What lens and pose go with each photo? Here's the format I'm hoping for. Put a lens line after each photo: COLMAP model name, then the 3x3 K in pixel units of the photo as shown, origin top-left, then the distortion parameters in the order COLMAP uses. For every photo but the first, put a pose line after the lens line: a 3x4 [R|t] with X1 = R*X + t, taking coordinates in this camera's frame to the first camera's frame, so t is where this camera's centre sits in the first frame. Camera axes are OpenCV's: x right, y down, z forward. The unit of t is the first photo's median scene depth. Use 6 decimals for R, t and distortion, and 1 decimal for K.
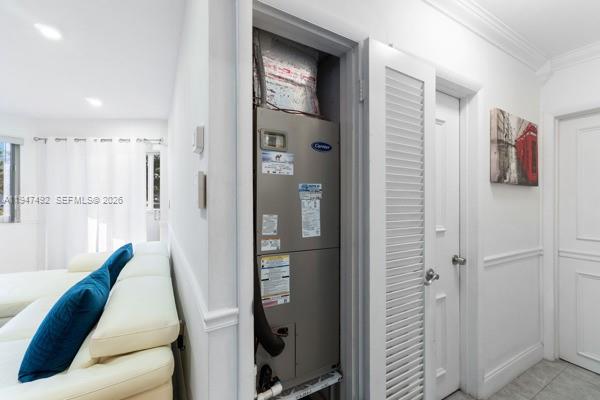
lens RADIAL K [[254.9, 0, 300.0], [0, 254.9, 200.0], [0, 0, 1]] dist [0.002798, 0.000215]
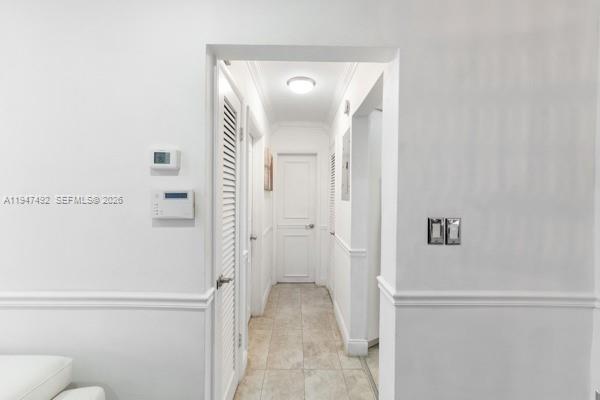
lens RADIAL K [[250.3, 0, 300.4], [0, 250.3, 202.1], [0, 0, 1]] dist [0.000757, -0.000318]
pose [[0.493234, -0.027431, 0.869464, -0.552712], [-0.007289, 0.999337, 0.035663, -0.043696], [-0.869866, -0.023928, 0.492708, -0.046260]]
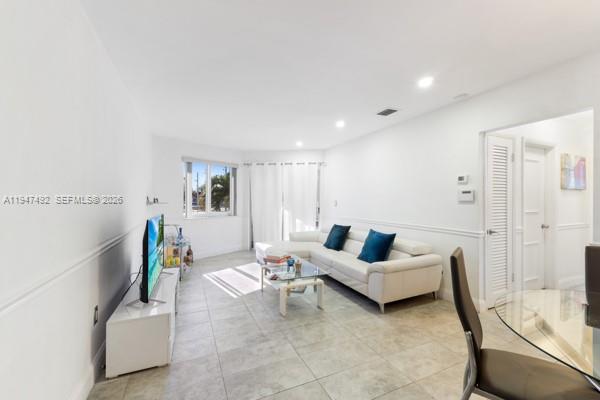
lens RADIAL K [[250.3, 0, 300.4], [0, 250.3, 202.1], [0, 0, 1]] dist [0.000757, -0.000318]
pose [[0.994678, -0.013100, -0.102195, -1.033112], [0.013664, 0.999895, 0.004824, 0.001621], [0.102122, -0.006195, 0.994753, -1.110408]]
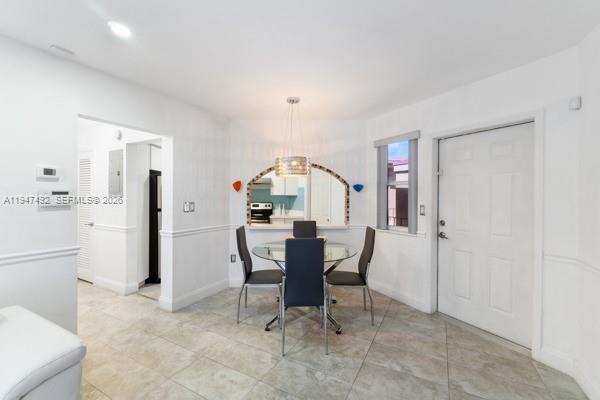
lens RADIAL K [[254.9, 0, 300.0], [0, 254.9, 200.0], [0, 0, 1]] dist [0.002798, 0.000215]
pose [[-0.506505, -0.031525, 0.861660, -1.609149], [-0.026273, 0.999432, 0.021122, -0.056260], [-0.861836, -0.011940, -0.507046, 0.158442]]
